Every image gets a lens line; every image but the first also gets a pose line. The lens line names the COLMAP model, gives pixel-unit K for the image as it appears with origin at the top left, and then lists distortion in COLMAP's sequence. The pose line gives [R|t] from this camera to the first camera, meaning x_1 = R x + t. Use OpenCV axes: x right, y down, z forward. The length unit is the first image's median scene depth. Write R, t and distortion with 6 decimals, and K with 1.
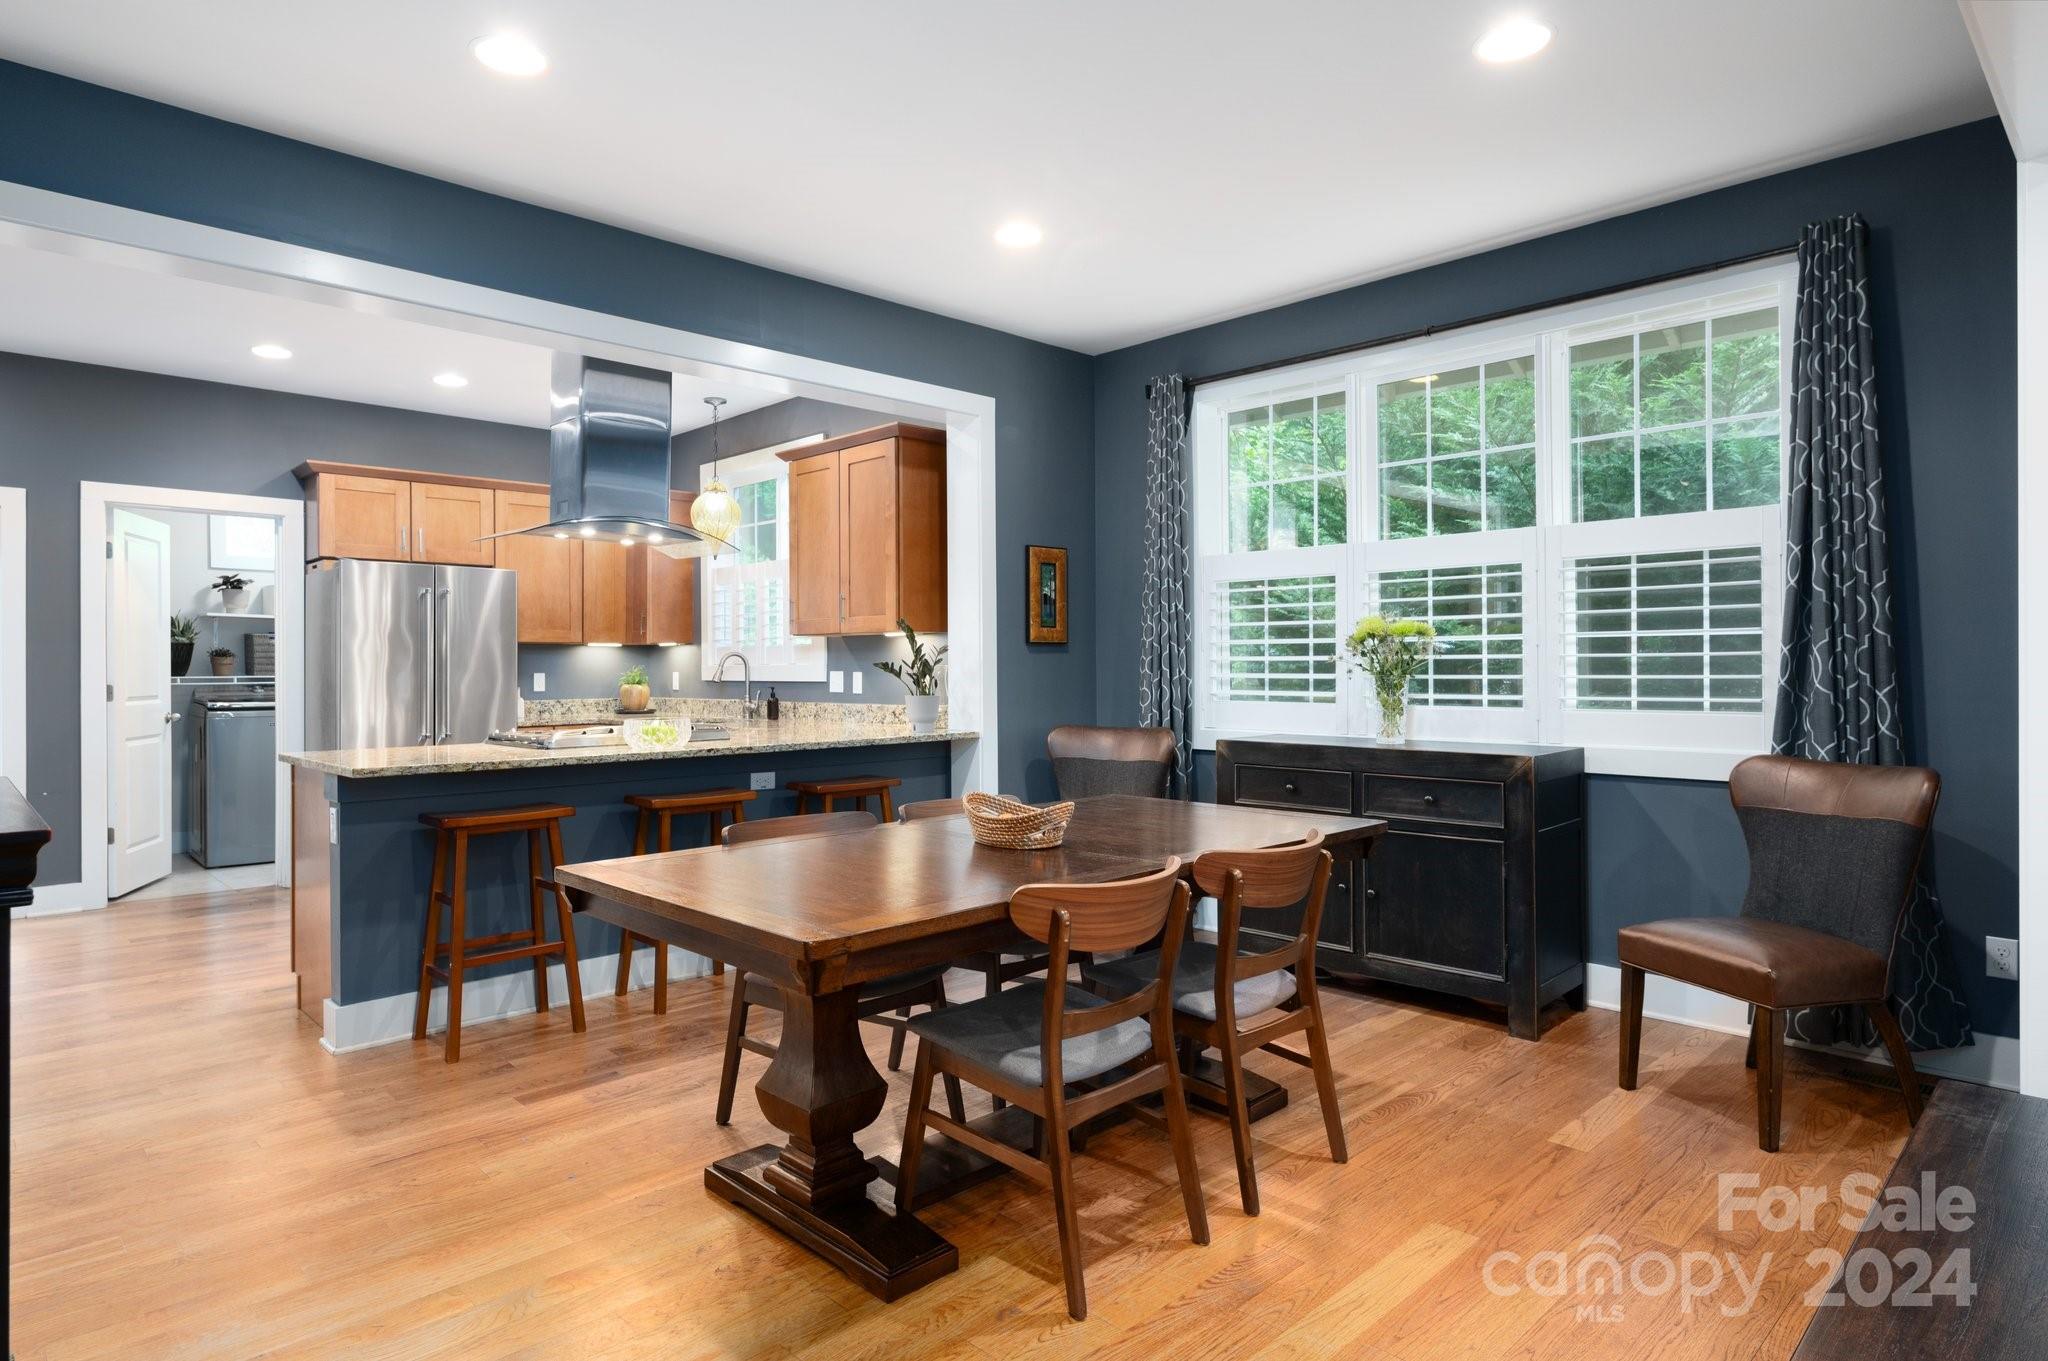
lens RADIAL K [[1152.6, 0, 1027.2], [0, 1152.6, 662.9], [0, 0, 1]] dist [-0.003709, 0.000777]
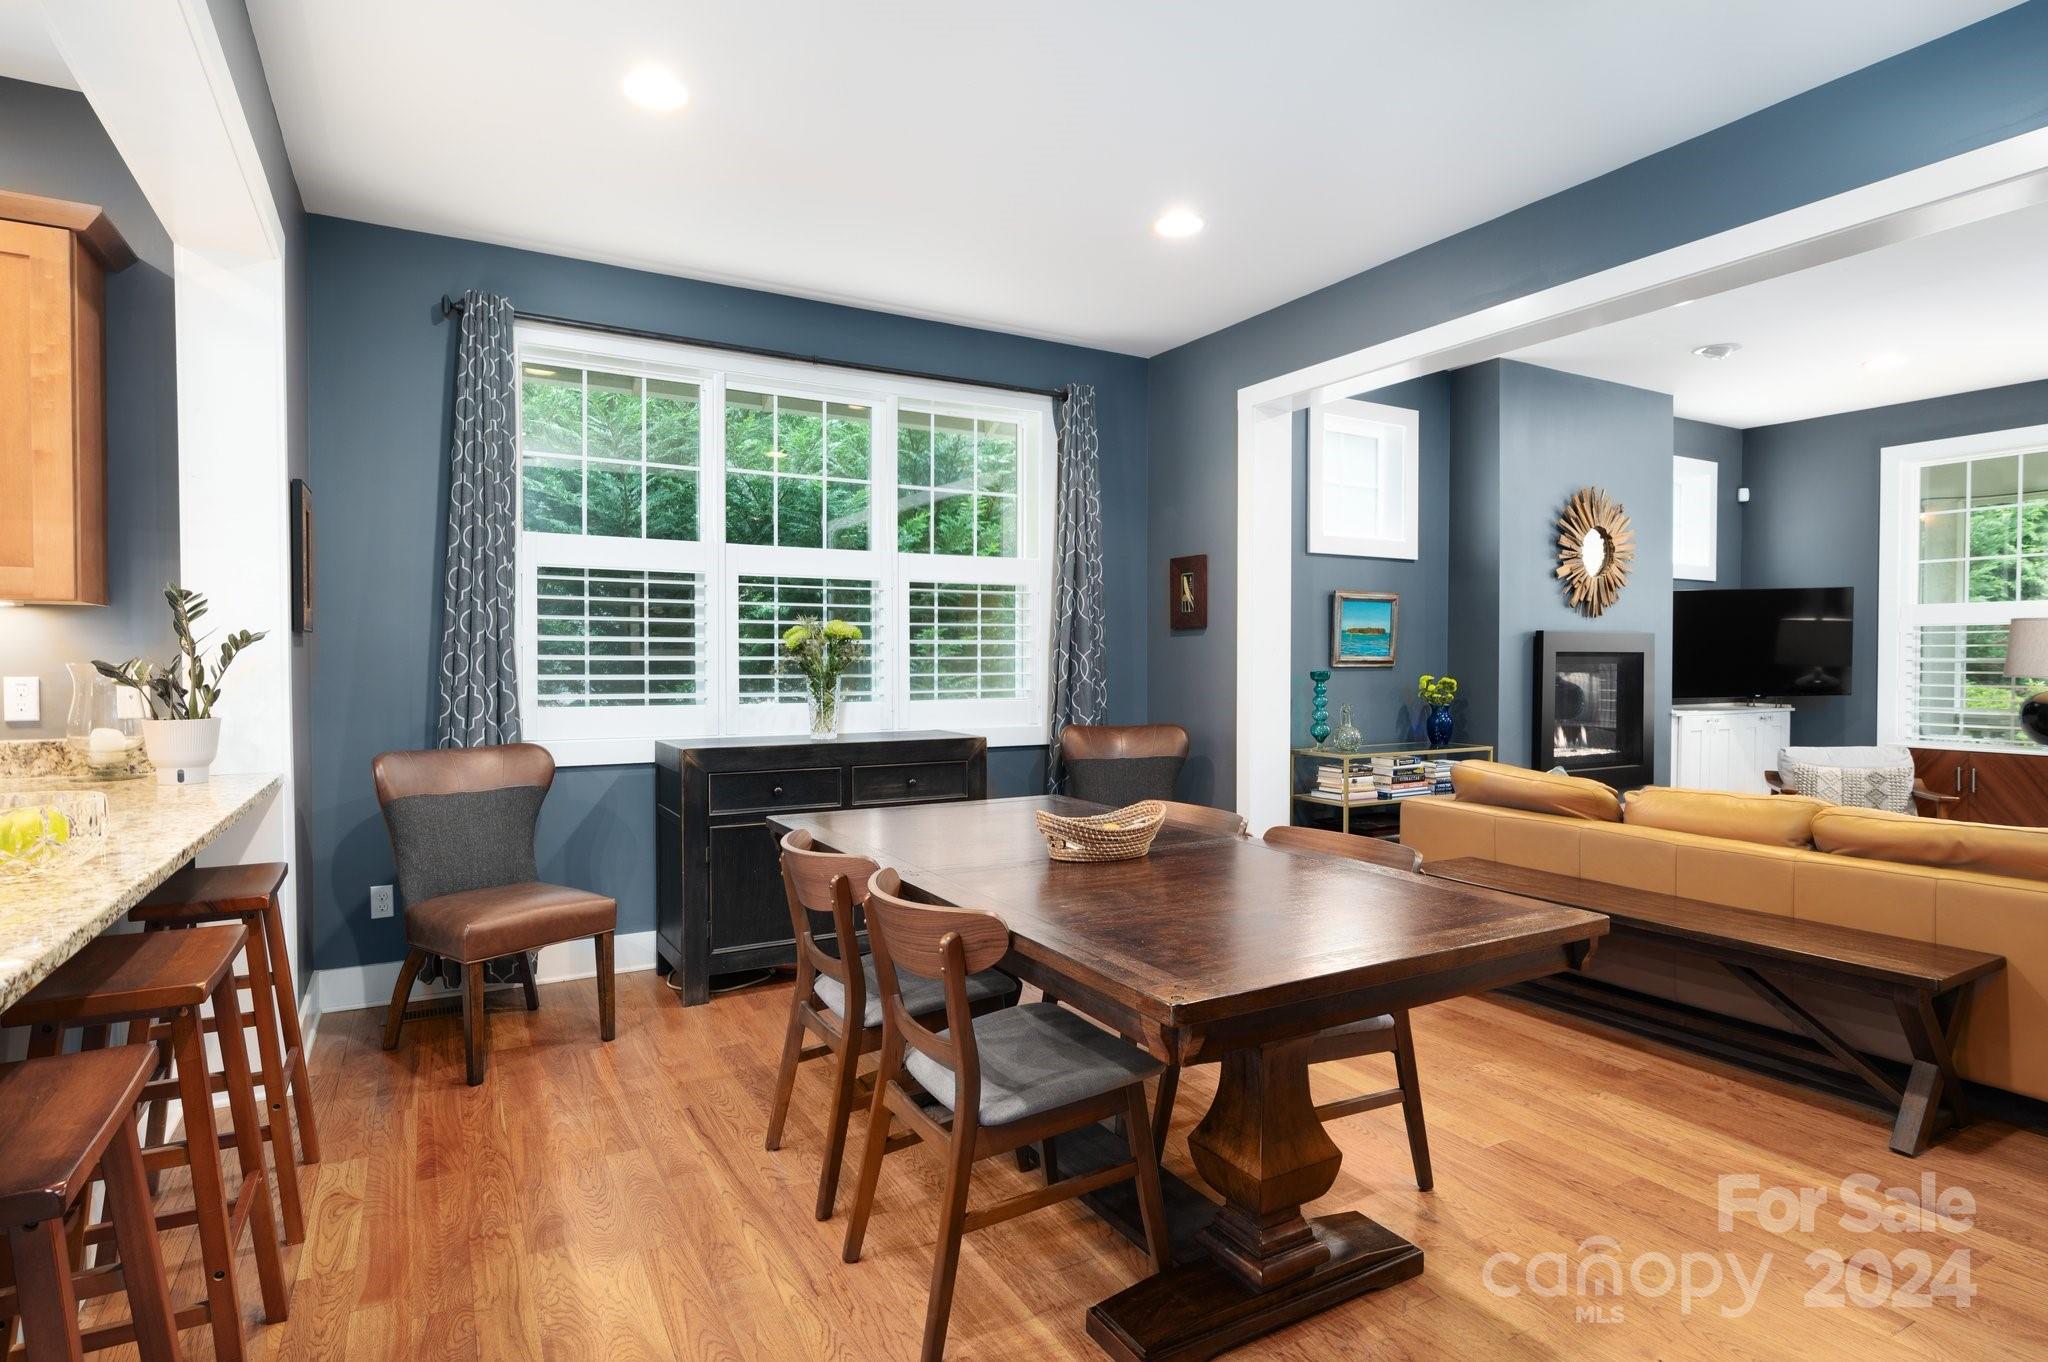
lens RADIAL K [[1031.9, 0, 998.7], [0, 1031.9, 681.3], [0, 0, 1]] dist [-0.009877, -0.000477]
pose [[0.269462, -0.012409, 0.962931, -0.422445], [-0.002838, 0.999902, 0.013680, 0.002099], [-0.963007, -0.006419, 0.269401, 0.435918]]
